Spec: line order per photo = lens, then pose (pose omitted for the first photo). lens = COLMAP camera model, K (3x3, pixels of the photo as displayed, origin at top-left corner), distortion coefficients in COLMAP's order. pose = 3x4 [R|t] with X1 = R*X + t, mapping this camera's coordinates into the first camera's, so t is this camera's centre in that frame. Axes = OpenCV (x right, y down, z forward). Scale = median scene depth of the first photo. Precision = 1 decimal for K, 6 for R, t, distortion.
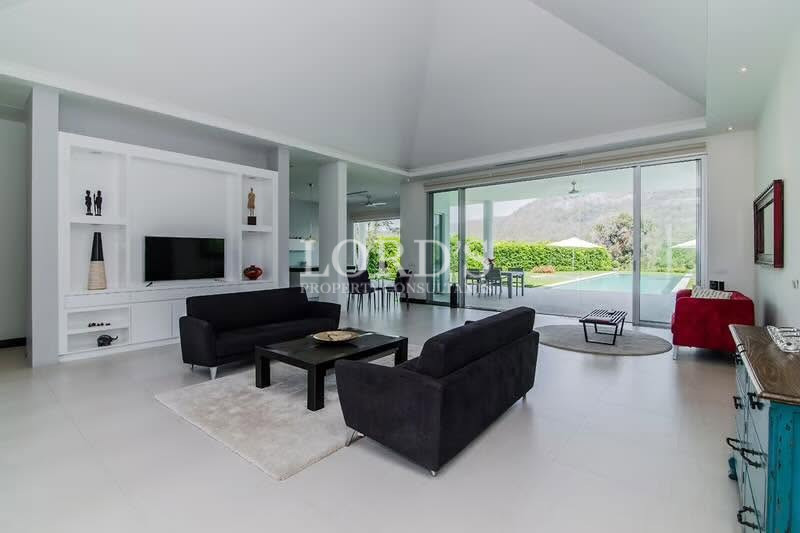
lens RADIAL K [[368.1, 0, 398.2], [0, 368.1, 261.7], [0, 0, 1]] dist [-0.012583, 0.000573]
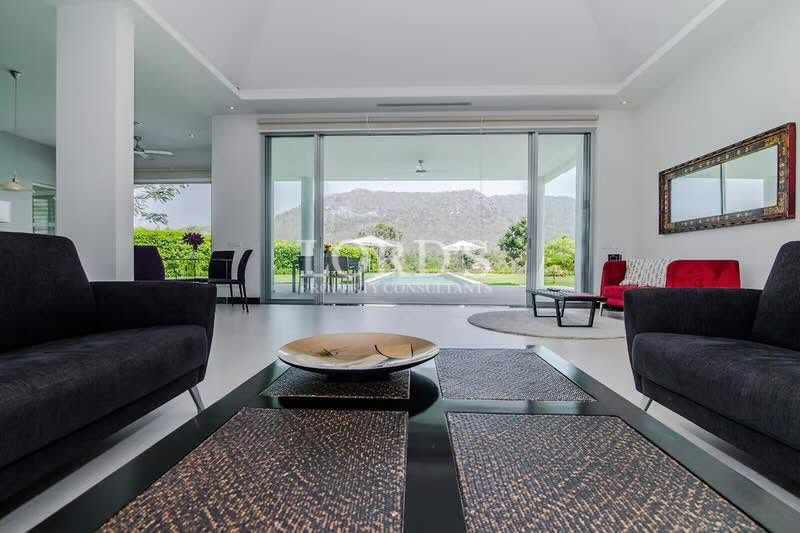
lens RADIAL K [[368.1, 0, 394.2], [0, 368.1, 280.6], [0, 0, 1]] dist [-0.012583, 0.000573]
pose [[0.808617, -0.020943, 0.587963, -0.058632], [0.003885, 0.999535, 0.030259, 0.026226], [-0.588323, -0.022183, 0.808322, 0.153968]]
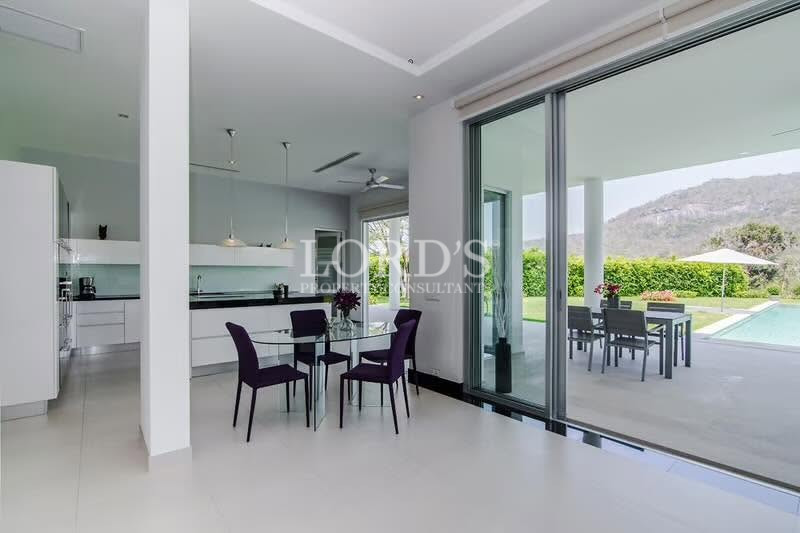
lens RADIAL K [[368.1, 0, 403.1], [0, 368.1, 272.2], [0, 0, 1]] dist [-0.012583, 0.000573]
pose [[0.984552, 0.005754, -0.174998, 0.039502], [-0.009603, 0.999730, -0.021156, -0.006501], [0.174829, 0.022510, 0.984342, 0.279622]]
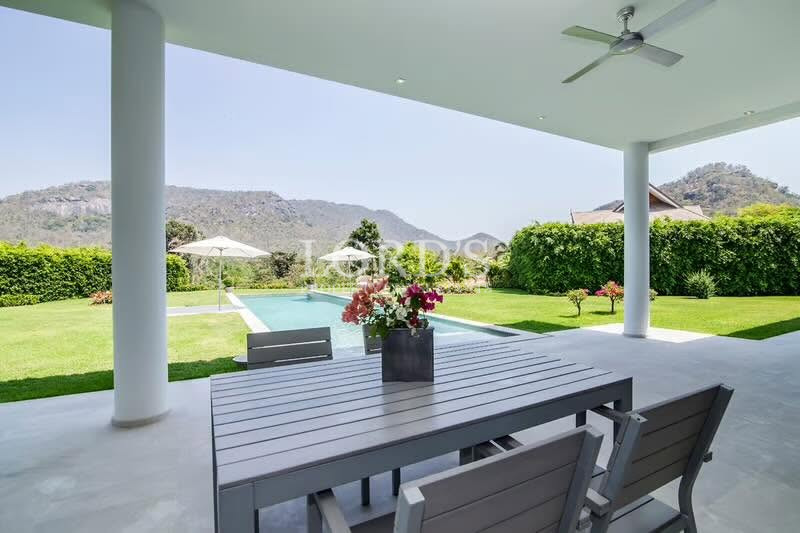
lens RADIAL K [[368.1, 0, 397.0], [0, 368.1, 268.6], [0, 0, 1]] dist [-0.012583, 0.000573]
pose [[0.383878, -0.006228, 0.923363, 0.080390], [0.027570, 0.999609, -0.004719, -0.008623], [-0.922972, 0.027269, 0.383899, 0.562463]]
